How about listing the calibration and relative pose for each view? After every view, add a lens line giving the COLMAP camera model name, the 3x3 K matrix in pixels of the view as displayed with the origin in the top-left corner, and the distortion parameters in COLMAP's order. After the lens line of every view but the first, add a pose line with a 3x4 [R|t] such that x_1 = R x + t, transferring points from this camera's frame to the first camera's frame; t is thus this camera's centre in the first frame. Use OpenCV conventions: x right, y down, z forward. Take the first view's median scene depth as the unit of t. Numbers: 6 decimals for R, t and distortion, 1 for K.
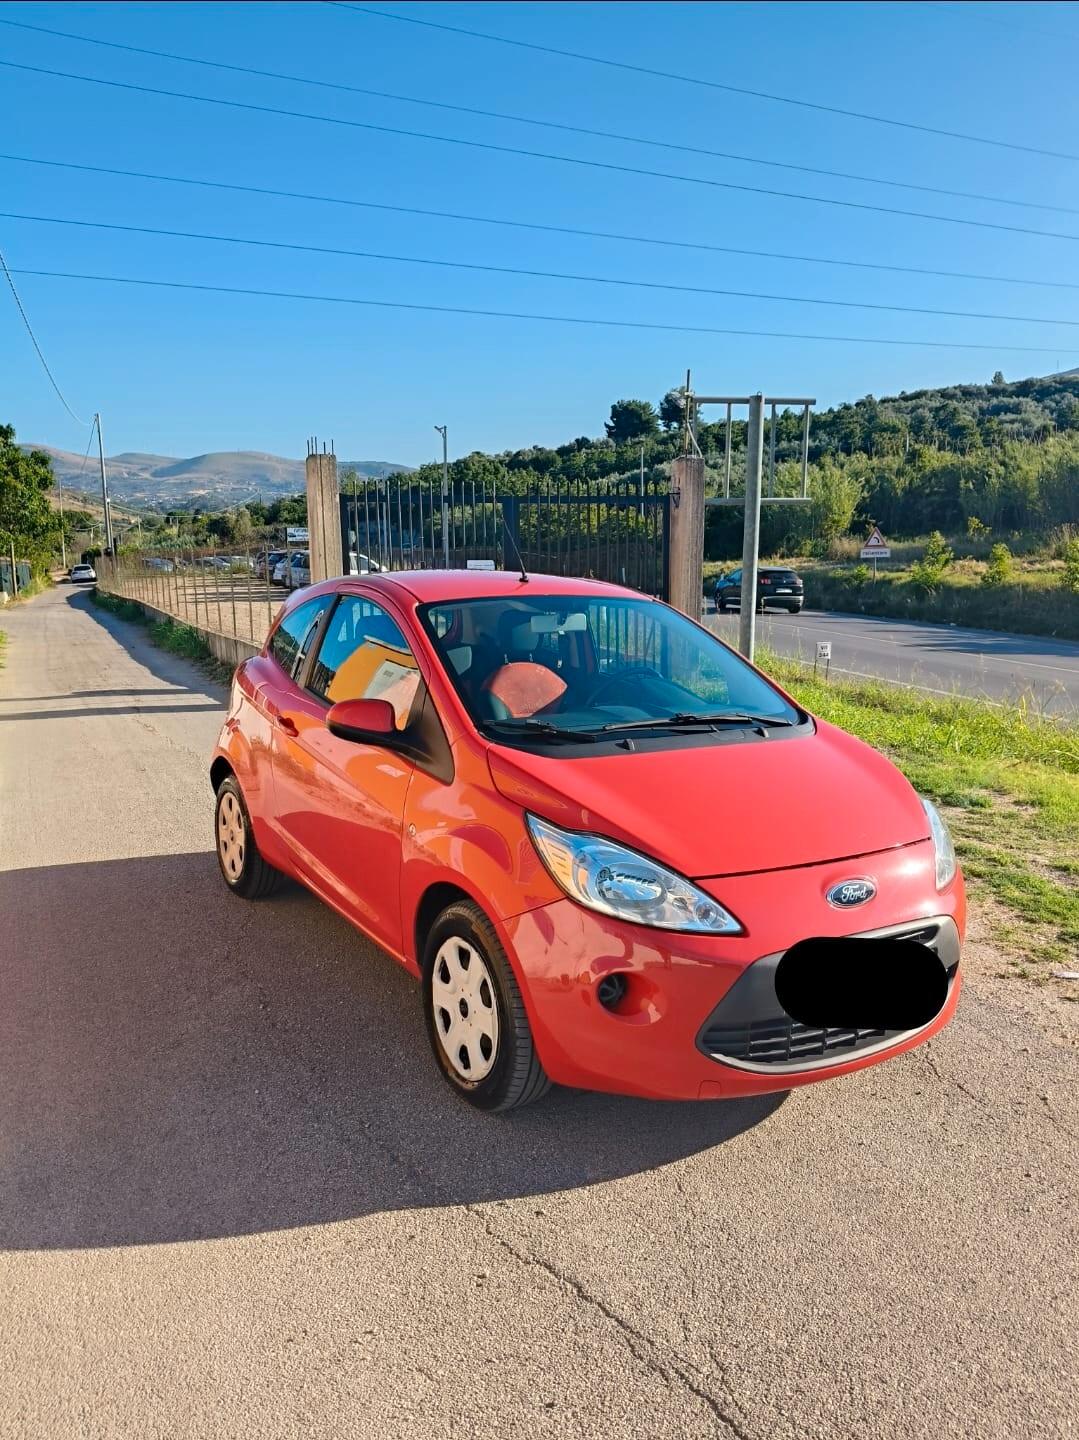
lens RADIAL K [[1110.6, 0, 539.5], [0, 1110.6, 720.0], [0, 0, 1]] dist [0.072860, -0.180193]
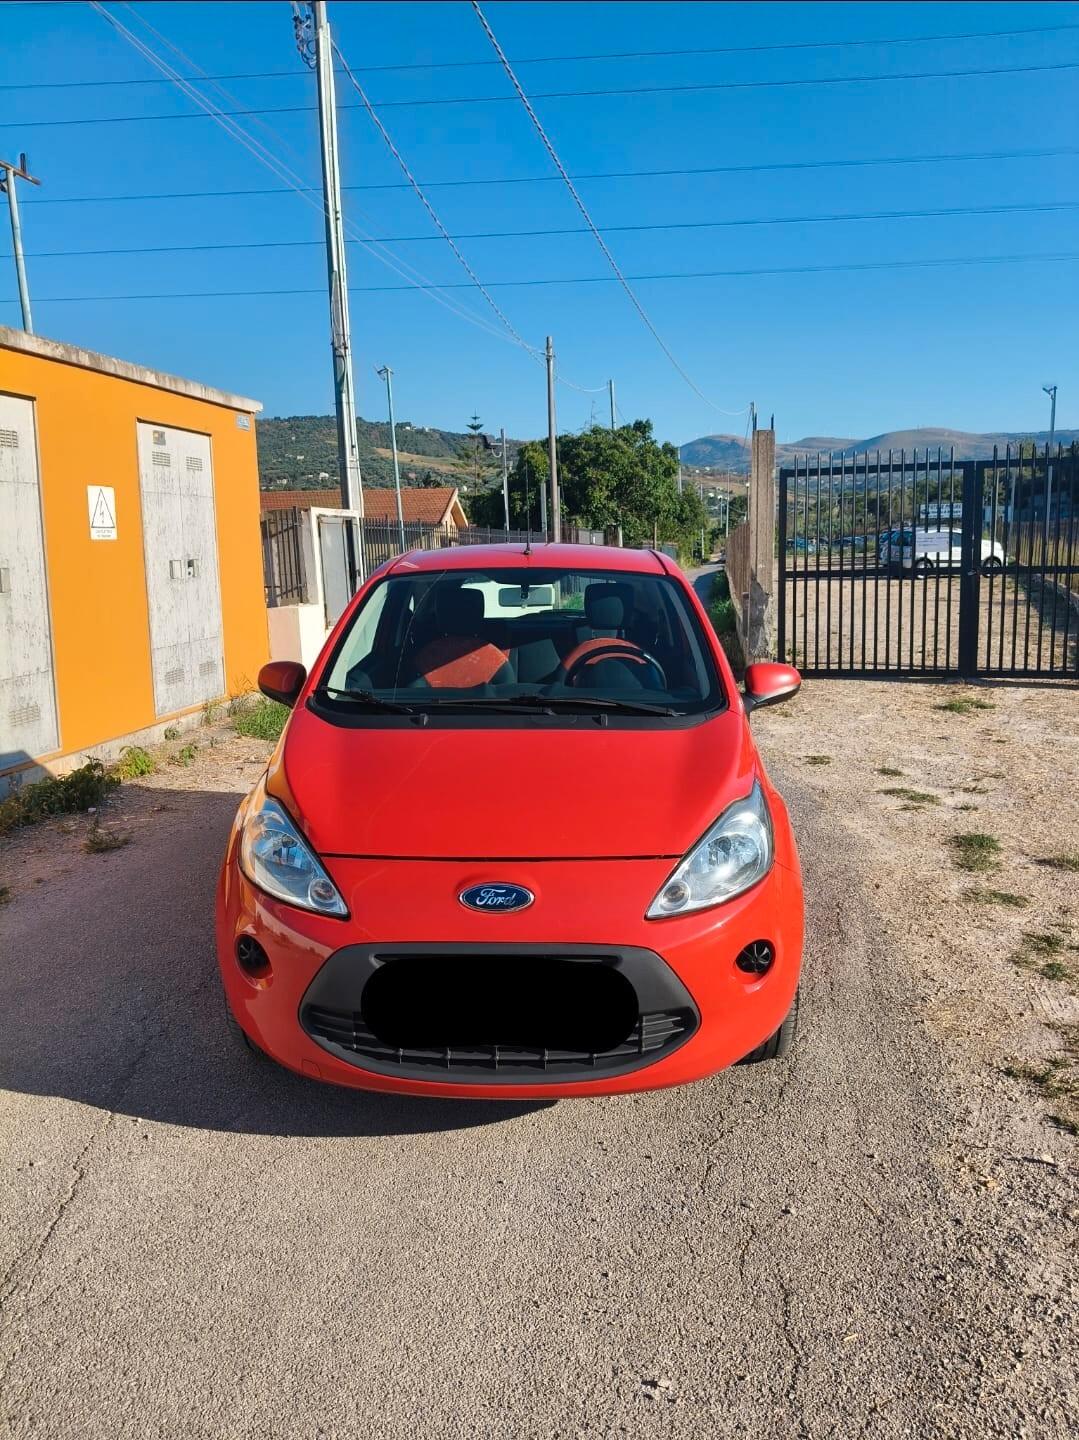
lens RADIAL K [[1096.7, 0, 539.5], [0, 1096.7, 720.0], [0, 0, 1]] dist [0.087999, -0.197130]
pose [[0.833174, 0.078653, -0.547389, 0.549614], [-0.068148, 0.996892, 0.039513, -0.018115], [0.548796, 0.004383, 0.835945, 0.197896]]
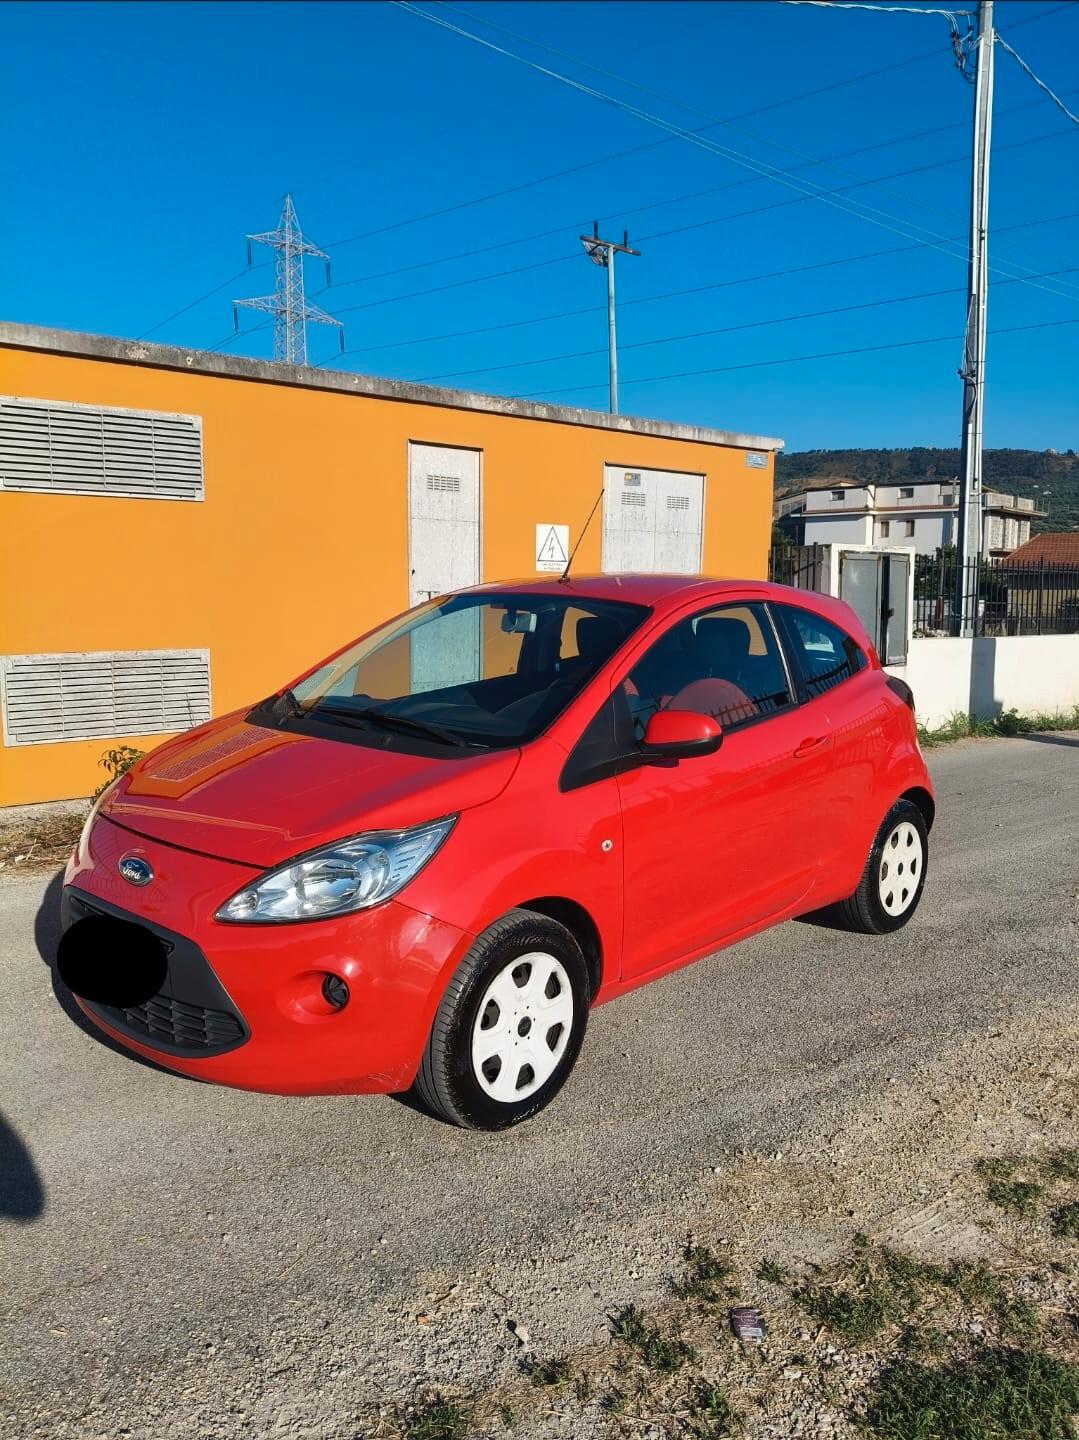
lens RADIAL K [[1098.4, 0, 536.9], [0, 1098.4, 759.6], [0, 0, 1]] dist [0.079433, -0.199542]
pose [[0.260100, 0.153302, -0.953334, 0.921863], [-0.152865, 0.981403, 0.116109, -0.080657], [0.953405, 0.115532, 0.278697, 0.744968]]
